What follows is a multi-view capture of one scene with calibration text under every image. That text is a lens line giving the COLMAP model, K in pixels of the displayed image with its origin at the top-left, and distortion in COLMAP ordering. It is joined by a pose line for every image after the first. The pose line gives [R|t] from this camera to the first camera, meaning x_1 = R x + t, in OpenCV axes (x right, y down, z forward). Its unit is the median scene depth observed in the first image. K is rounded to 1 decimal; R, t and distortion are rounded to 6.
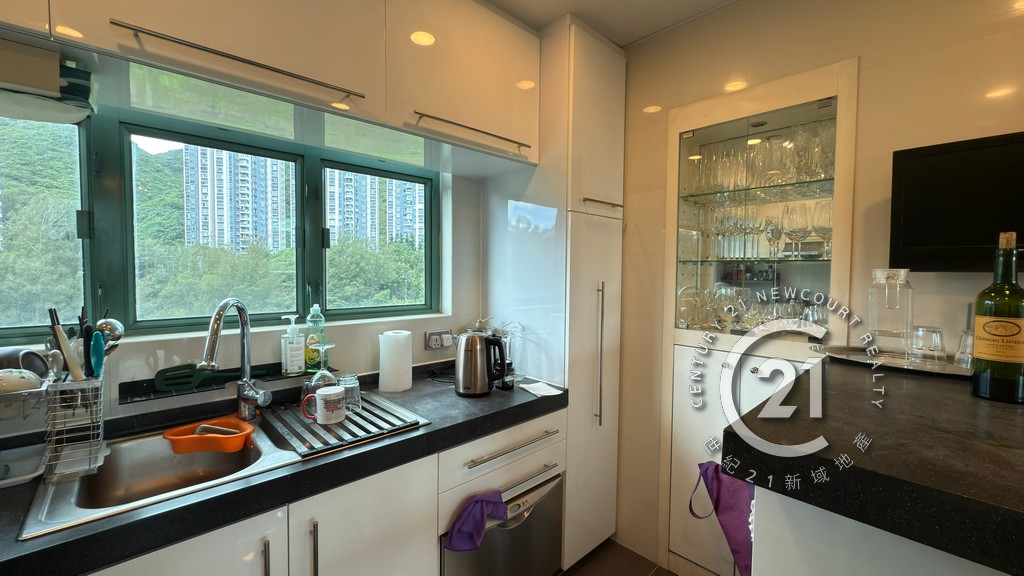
lens RADIAL K [[408.9, 0, 511.8], [0, 408.9, 288.0], [0, 0, 1]] dist [-0.001401, 0.000008]
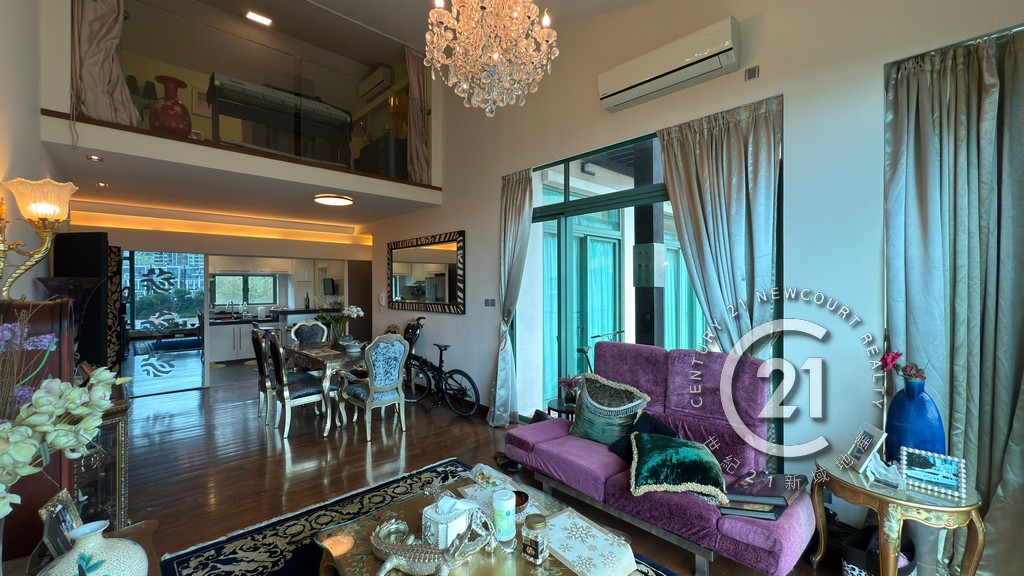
lens RADIAL K [[408.9, 0, 512.1], [0, 408.9, 287.4], [0, 0, 1]] dist [-0.001401, 0.000008]
pose [[0.999909, -0.011949, 0.006214, 3.038521], [0.012139, 0.999429, -0.031532, 0.058175], [-0.005833, 0.031605, 0.999483, -4.479504]]
